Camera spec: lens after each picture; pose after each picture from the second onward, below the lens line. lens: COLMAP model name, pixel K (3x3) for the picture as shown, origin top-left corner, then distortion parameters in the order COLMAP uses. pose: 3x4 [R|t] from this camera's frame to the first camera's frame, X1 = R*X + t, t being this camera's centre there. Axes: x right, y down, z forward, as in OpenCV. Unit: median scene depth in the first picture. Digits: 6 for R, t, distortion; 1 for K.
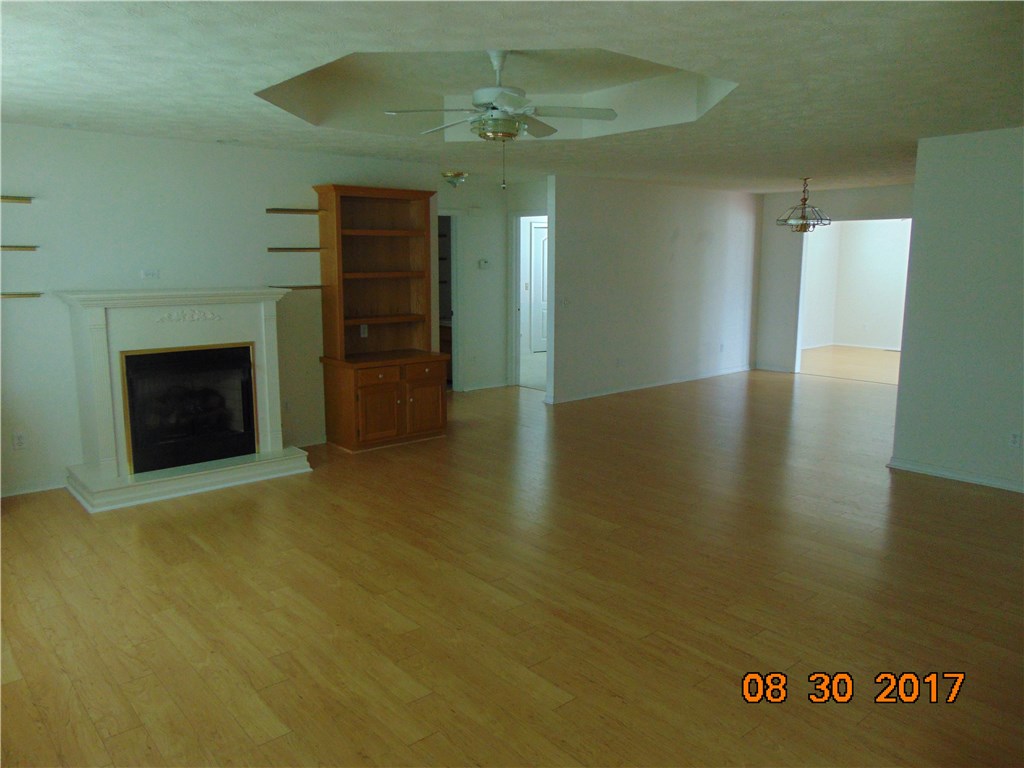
lens RADIAL K [[772.7, 0, 512.0], [0, 772.7, 384.0], [0, 0, 1]] dist [-0.029840, 0.071757]
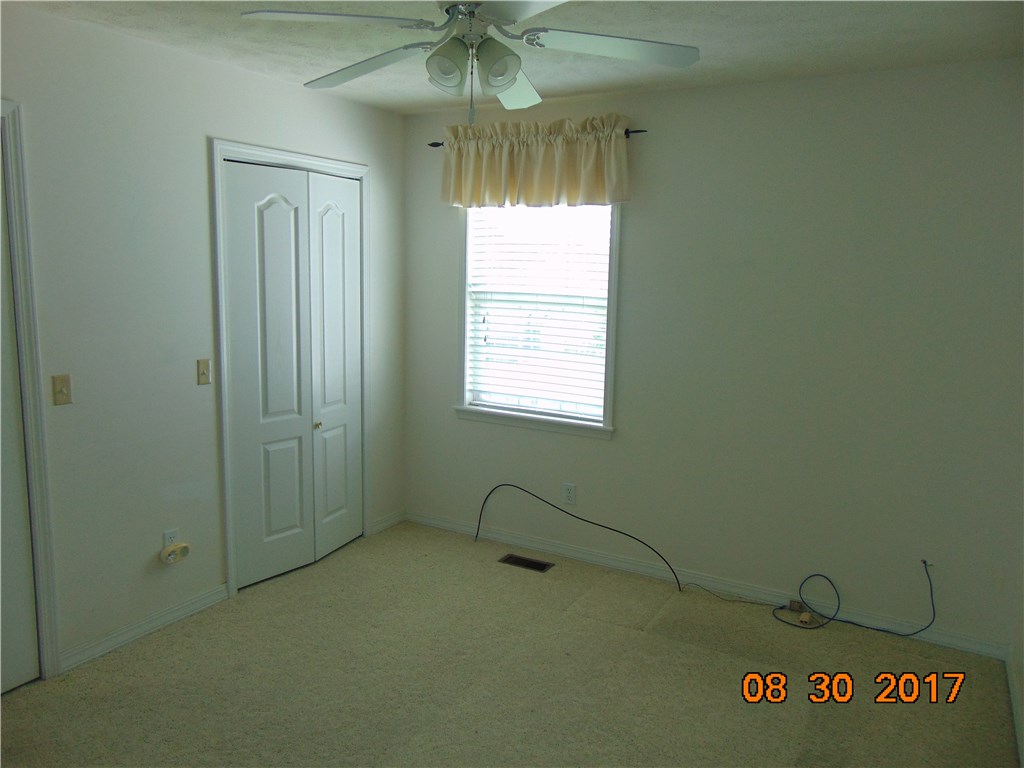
lens RADIAL K [[771.5, 0, 512.0], [0, 771.5, 384.0], [0, 0, 1]] dist [-0.039544, 0.092032]
pose [[0.926611, -0.036292, 0.374266, 0.037800], [0.033928, 0.999341, 0.012904, -0.246907], [-0.374488, 0.000741, 0.927231, 1.414663]]
